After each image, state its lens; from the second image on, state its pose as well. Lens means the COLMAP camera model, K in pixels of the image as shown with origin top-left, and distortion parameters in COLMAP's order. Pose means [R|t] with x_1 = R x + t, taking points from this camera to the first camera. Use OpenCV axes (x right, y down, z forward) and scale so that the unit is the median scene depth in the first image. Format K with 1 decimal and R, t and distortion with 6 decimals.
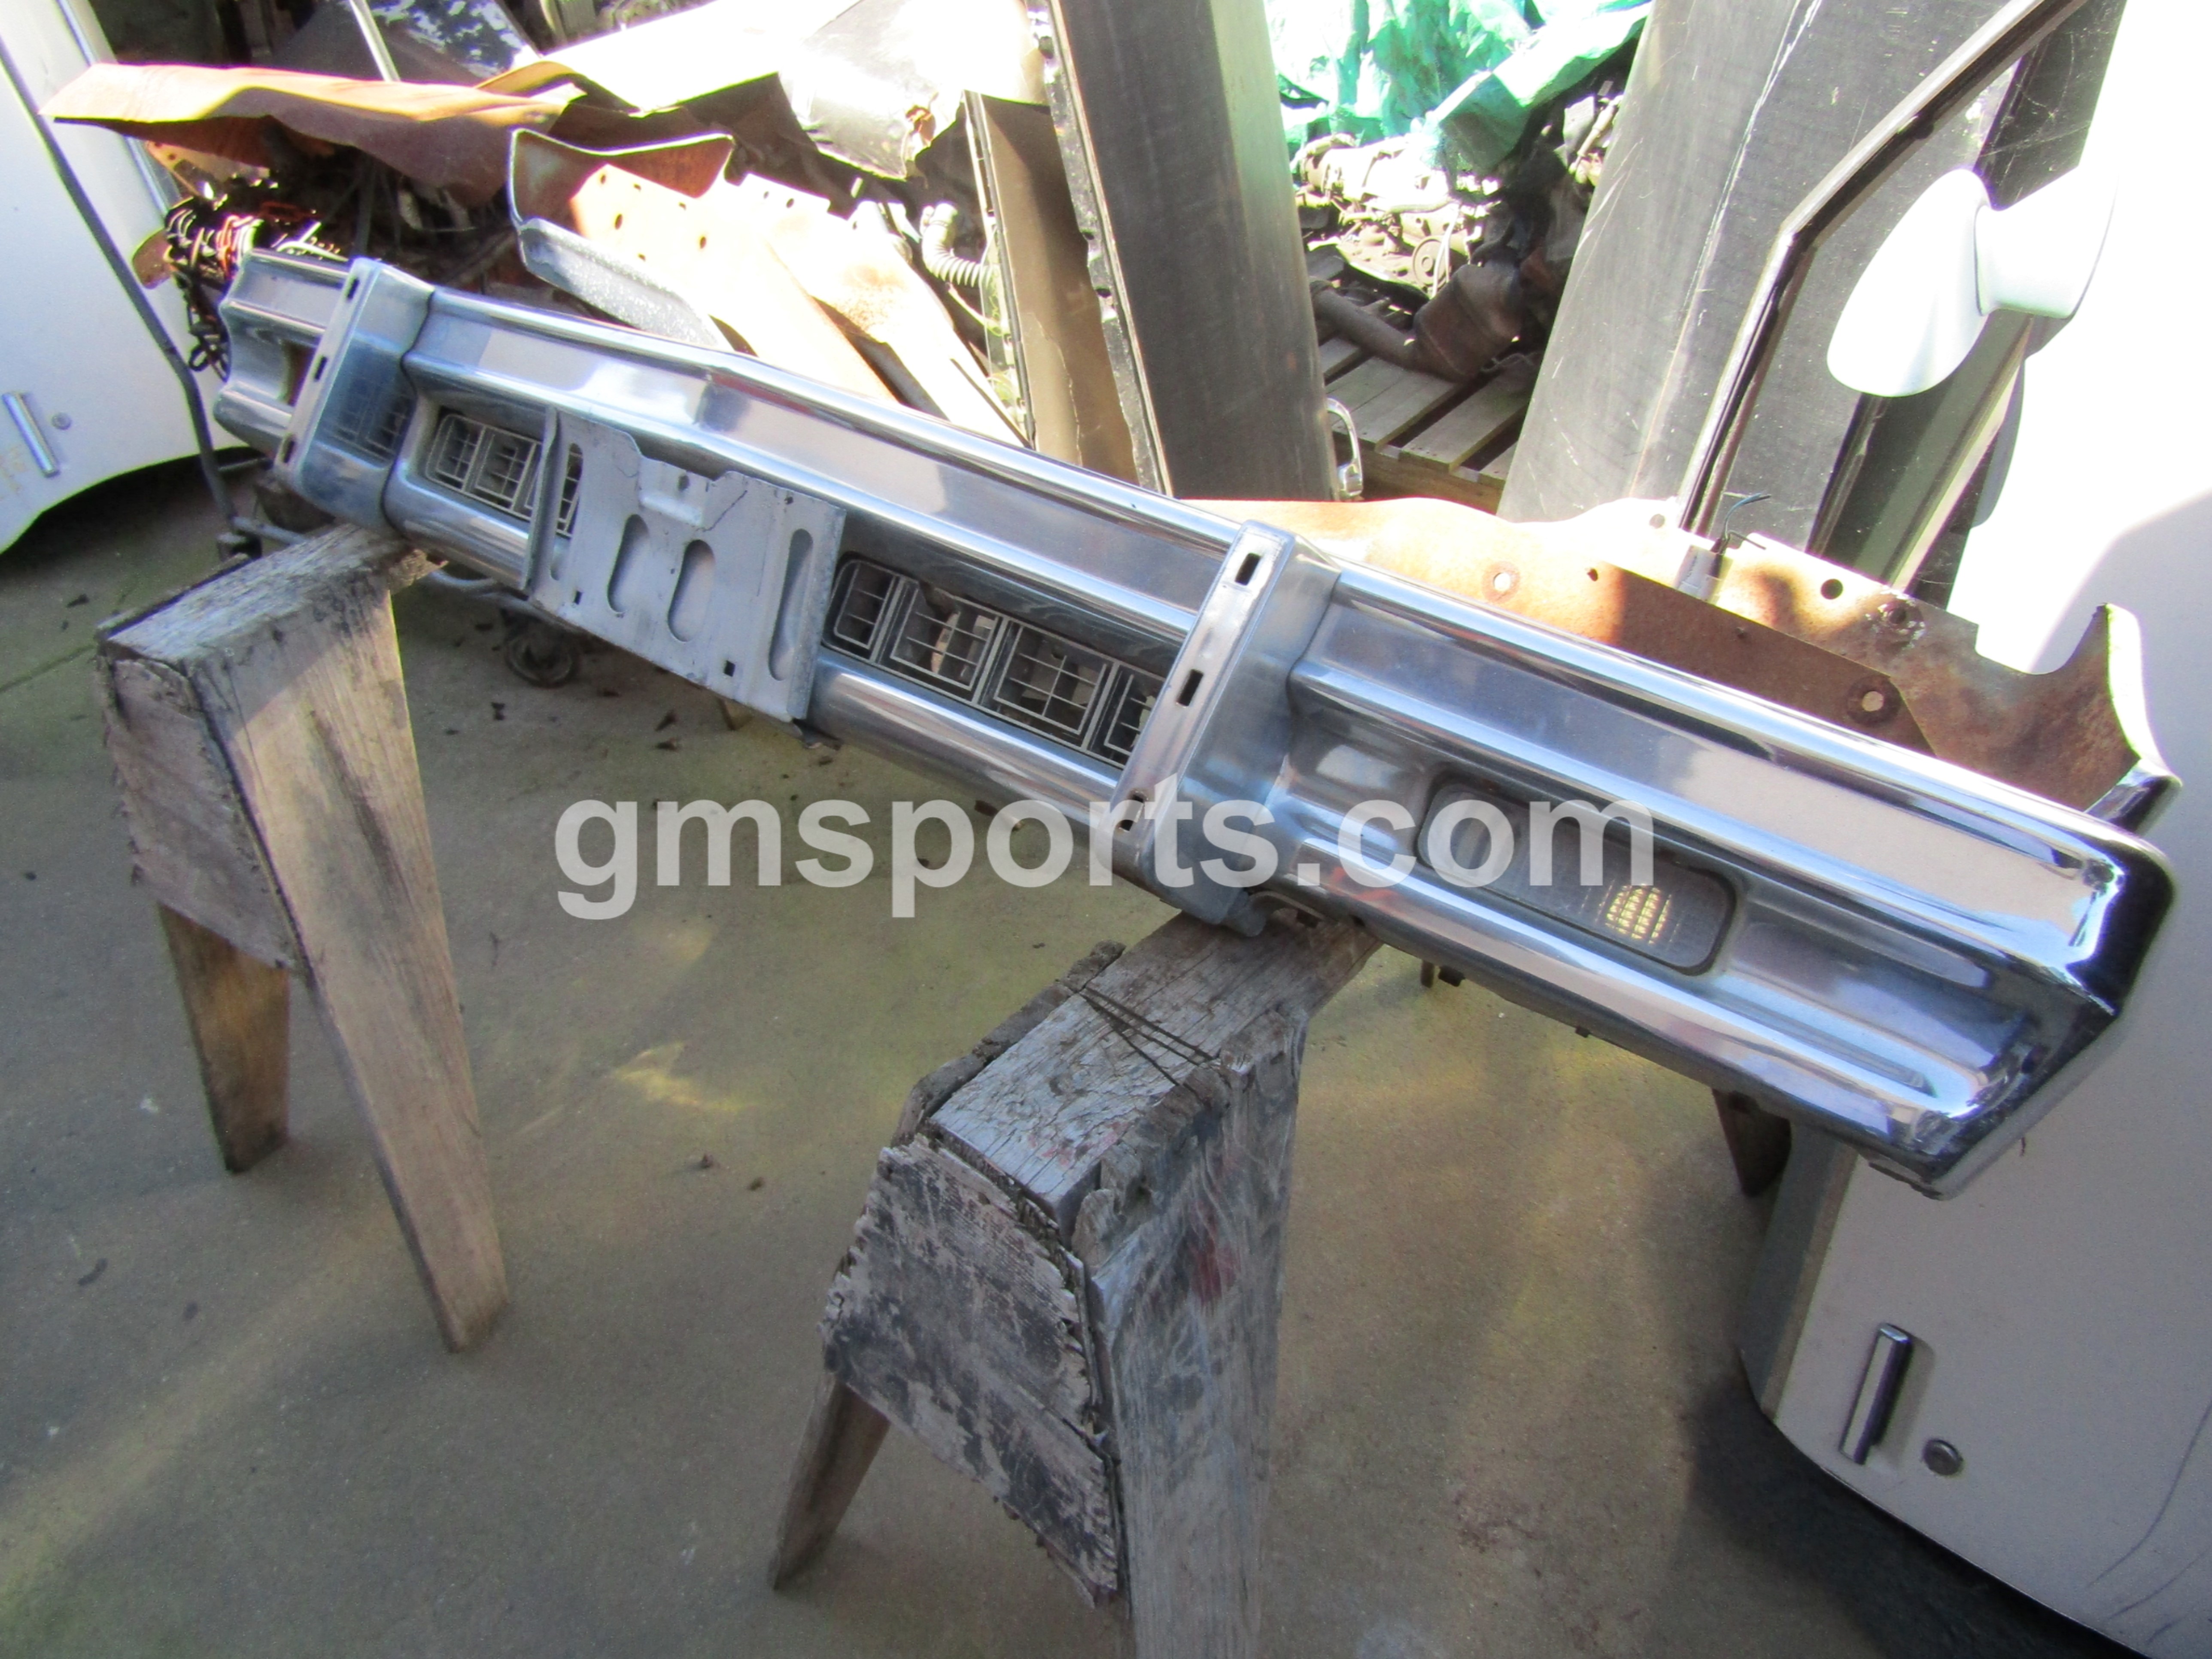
lens RADIAL K [[1582.5, 0, 1111.8], [0, 1582.5, 828.3], [0, 0, 1]] dist [-0.004615, 0.002193]
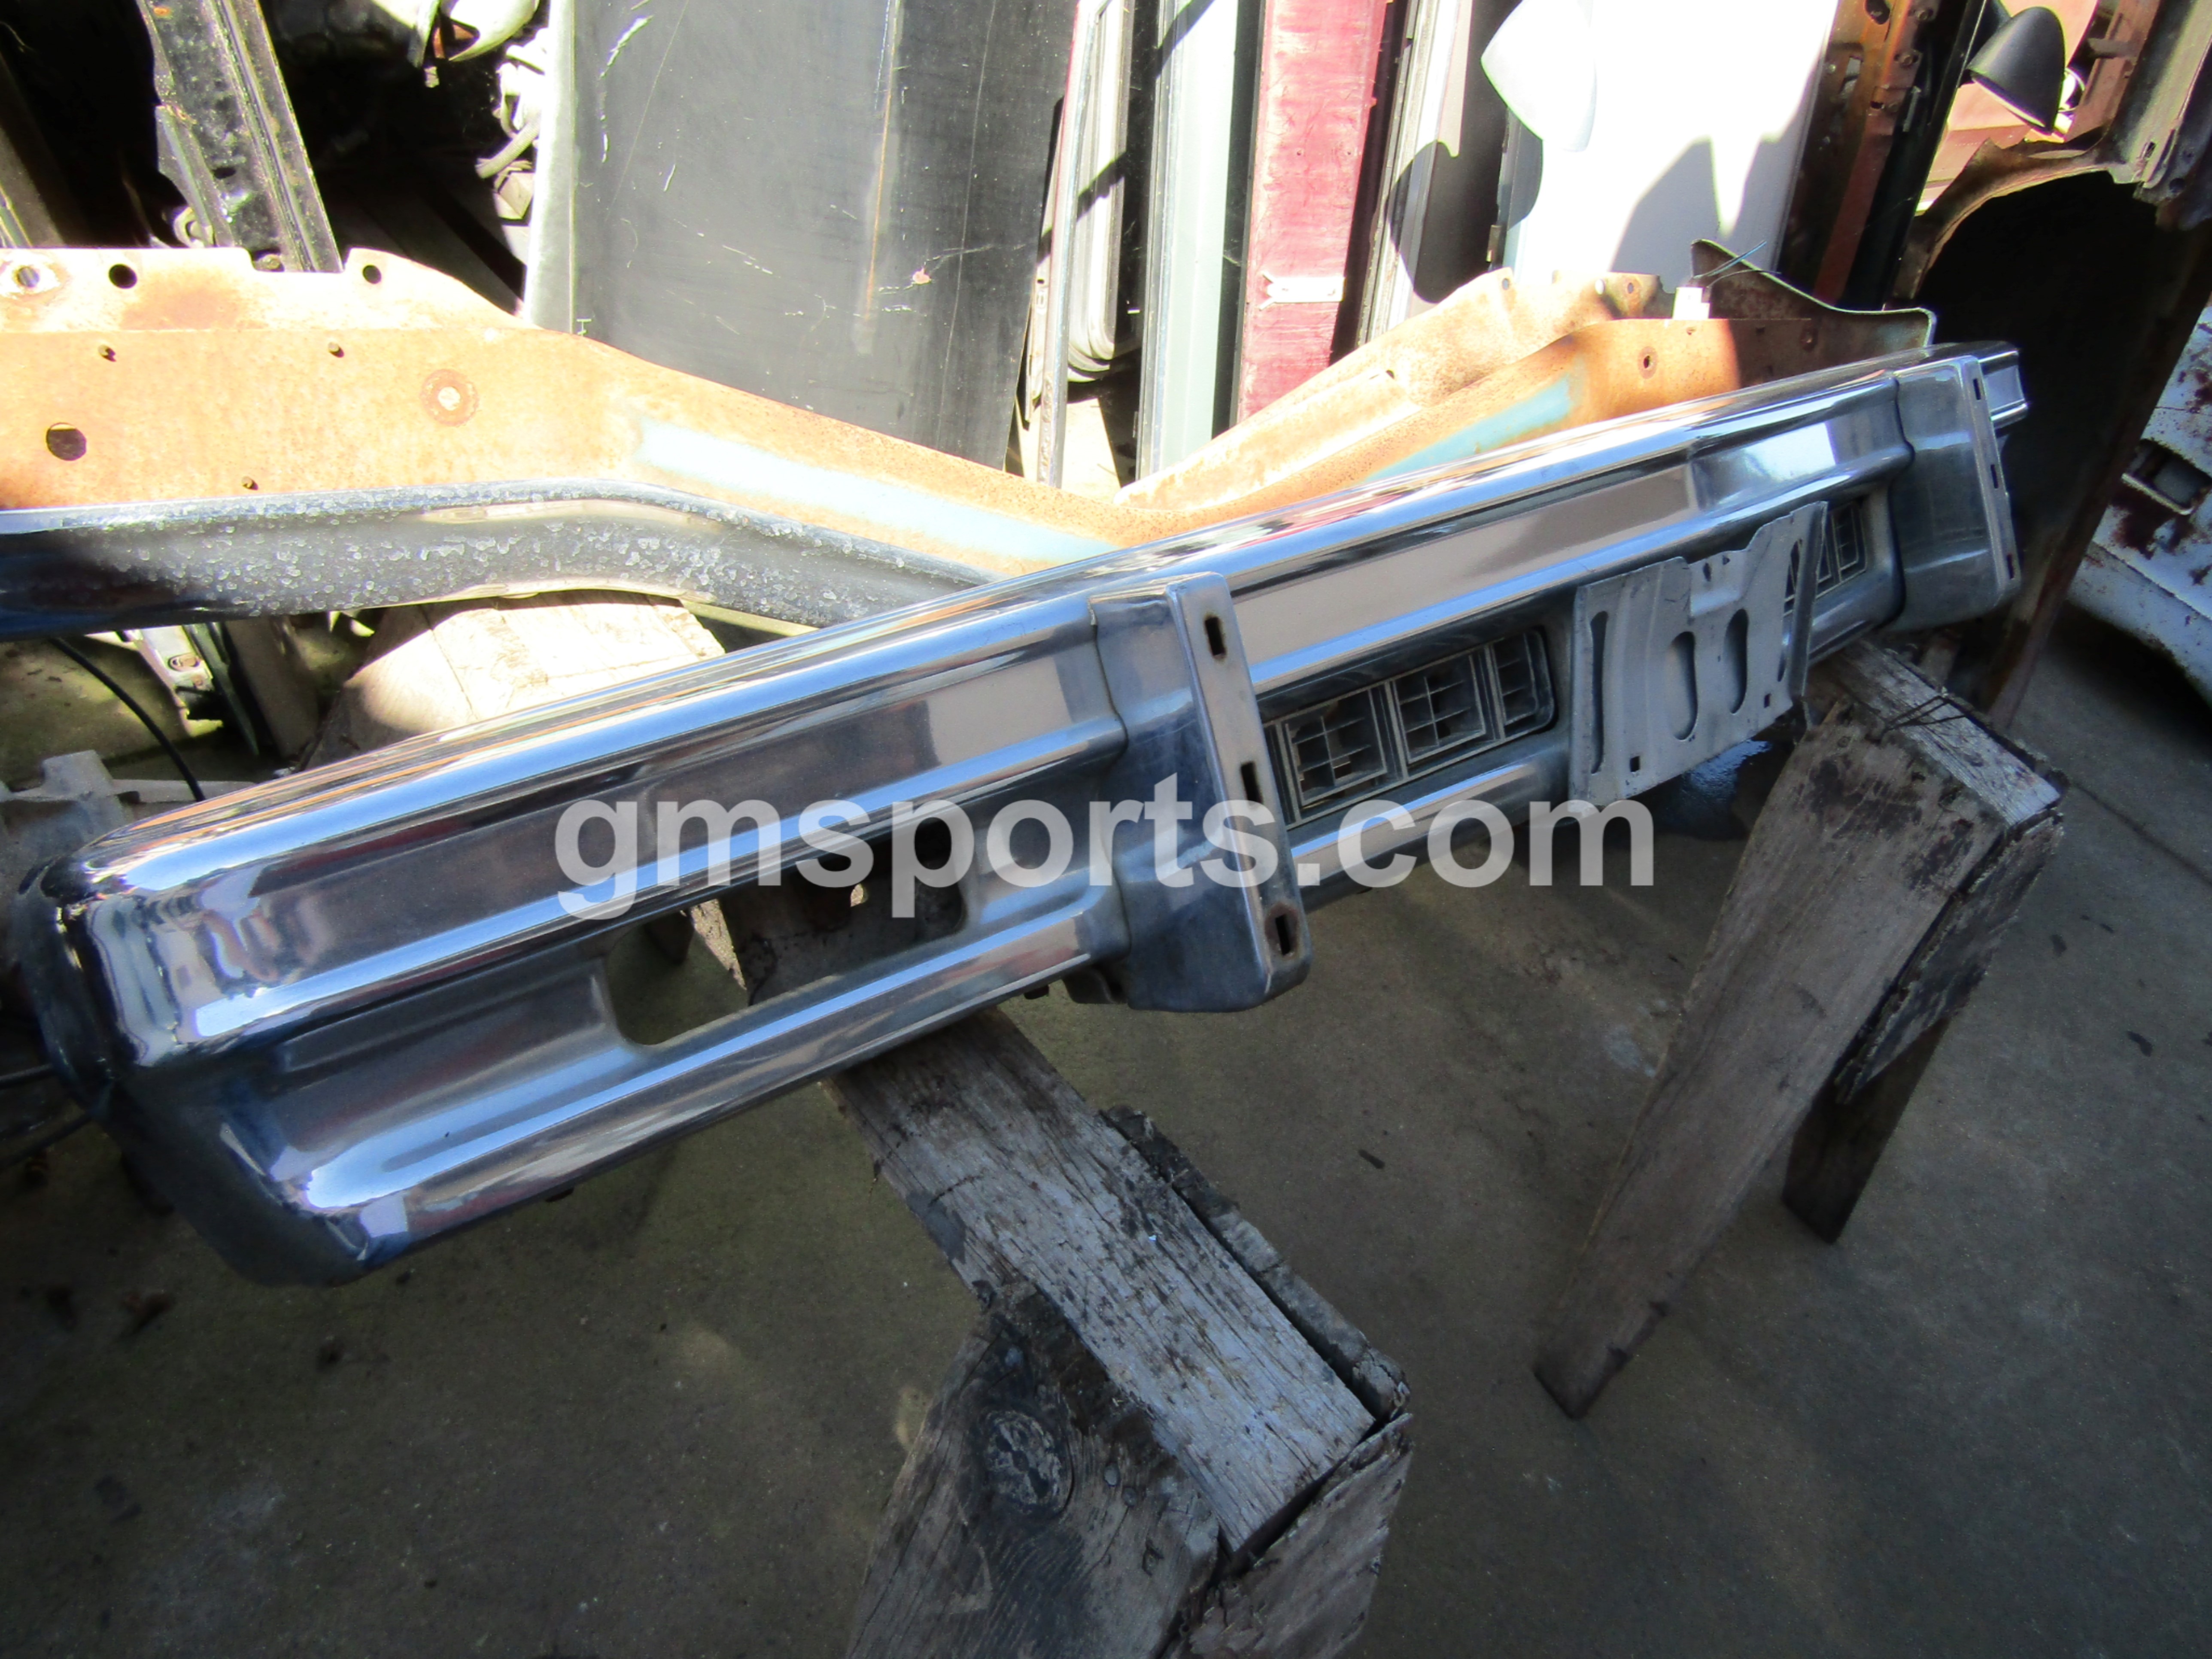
lens RADIAL K [[1577.6, 0, 1110.5], [0, 1577.6, 826.1], [0, 0, 1]] dist [-0.010533, -0.001156]
pose [[0.185710, -0.593234, 0.783317, -0.909367], [0.371129, 0.780483, 0.503100, -0.554386], [-0.909821, 0.197280, 0.365110, 0.795256]]
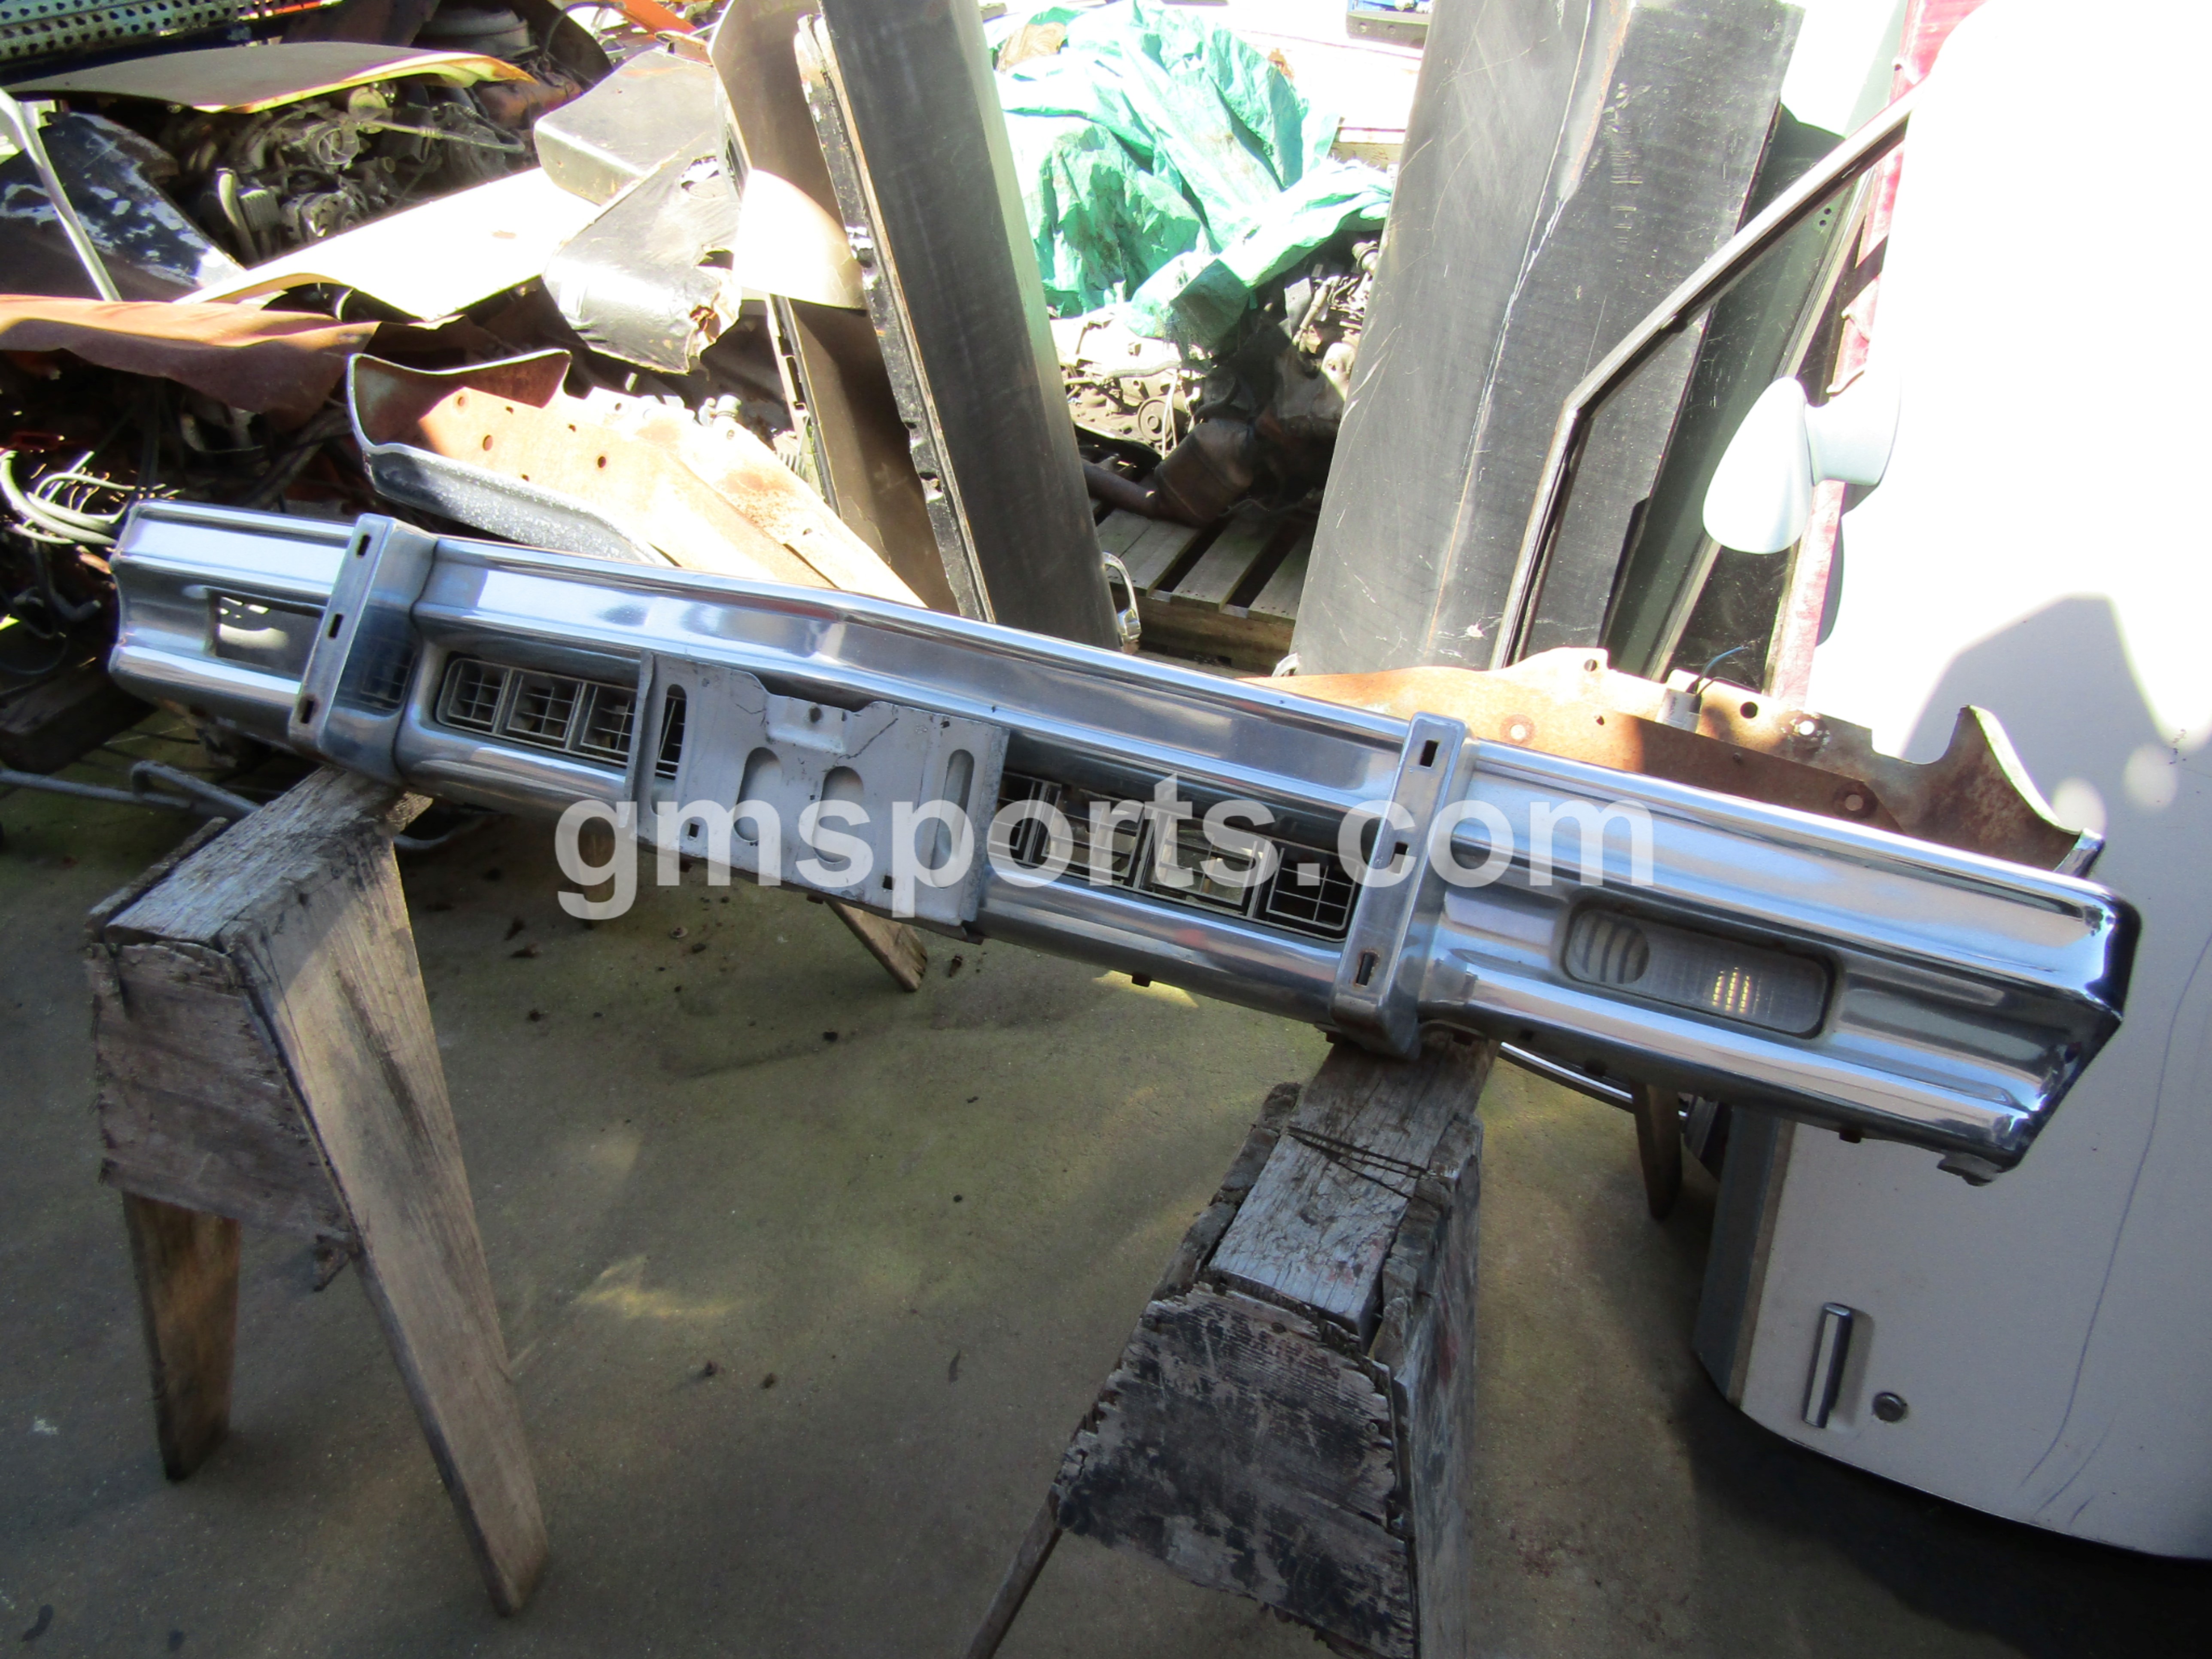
lens RADIAL K [[1580.7, 0, 1110.0], [0, 1580.7, 828.3], [0, 0, 1]] dist [-0.008532, 0.000937]
pose [[0.963584, -0.112207, 0.242725, -0.270975], [0.129781, 0.989867, -0.057619, -0.043201], [-0.233800, 0.087022, 0.968383, -0.056690]]
